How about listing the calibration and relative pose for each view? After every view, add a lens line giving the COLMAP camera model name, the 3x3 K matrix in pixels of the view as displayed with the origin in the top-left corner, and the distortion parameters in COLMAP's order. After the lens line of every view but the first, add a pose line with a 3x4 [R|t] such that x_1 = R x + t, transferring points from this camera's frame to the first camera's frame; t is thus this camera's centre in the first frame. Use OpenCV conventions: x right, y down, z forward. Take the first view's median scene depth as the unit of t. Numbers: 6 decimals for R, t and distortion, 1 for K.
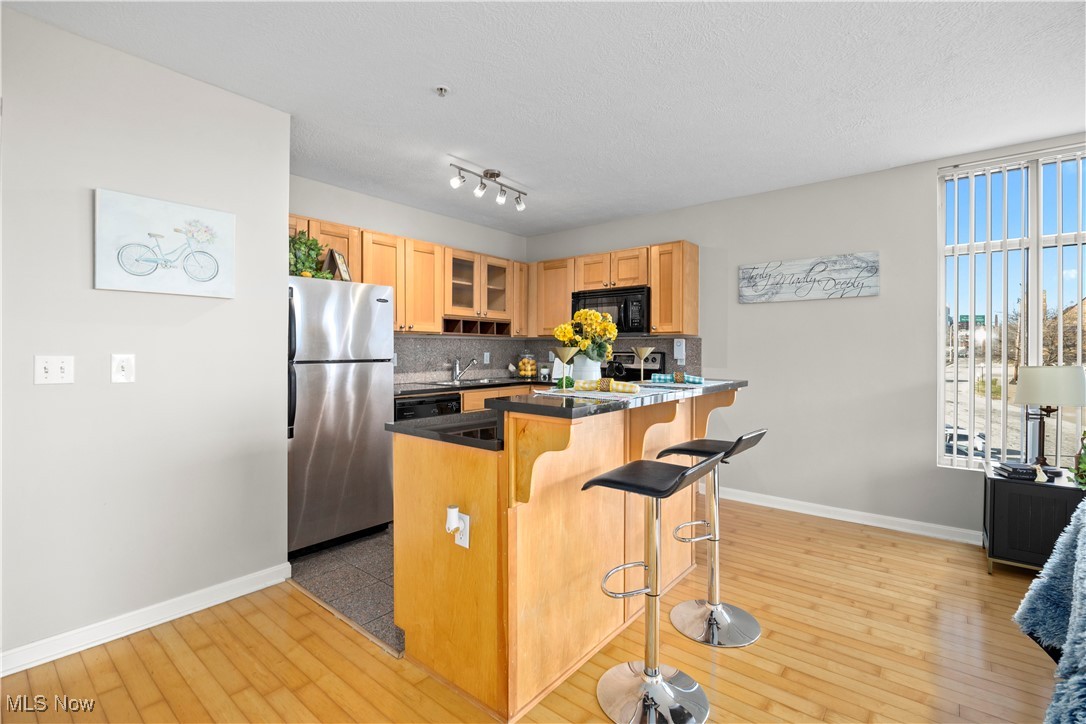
lens RADIAL K [[482.6, 0, 547.3], [0, 482.6, 360.2], [0, 0, 1]] dist [-0.018188, -0.000125]
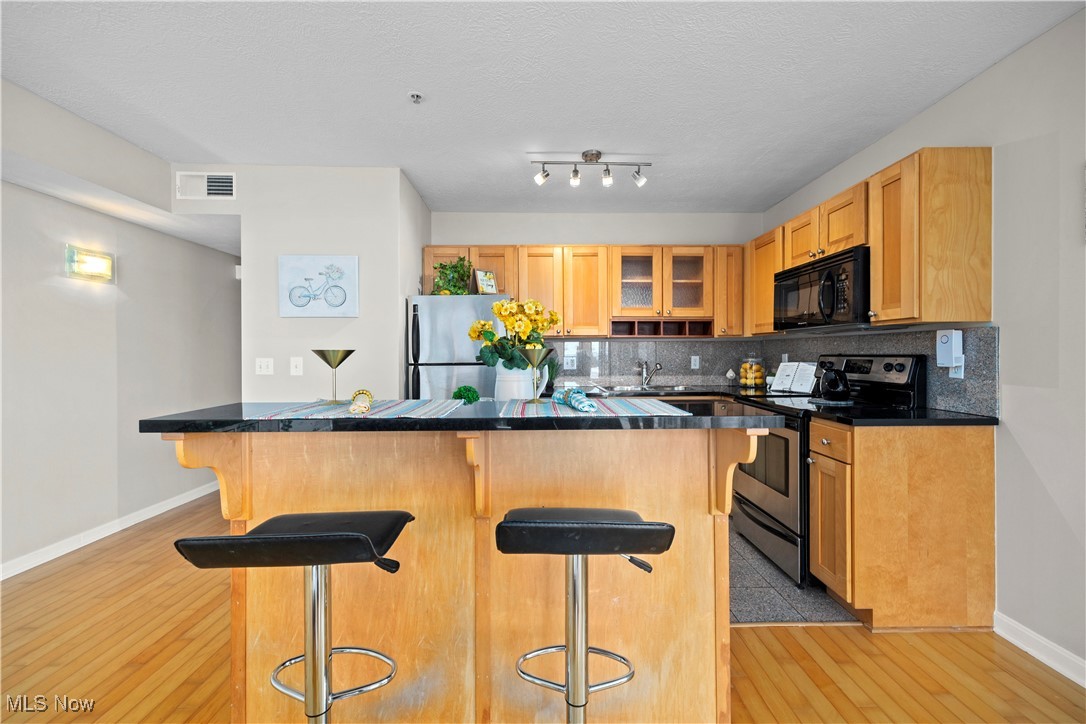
lens RADIAL K [[433.7, 0, 552.3], [0, 433.7, 357.0], [0, 0, 1]] dist [0.007135, -0.001054]
pose [[0.650232, -0.001289, -0.759734, 0.357734], [-0.010097, 0.999896, -0.010339, -0.003982], [0.759668, 0.014394, 0.650151, 0.339584]]
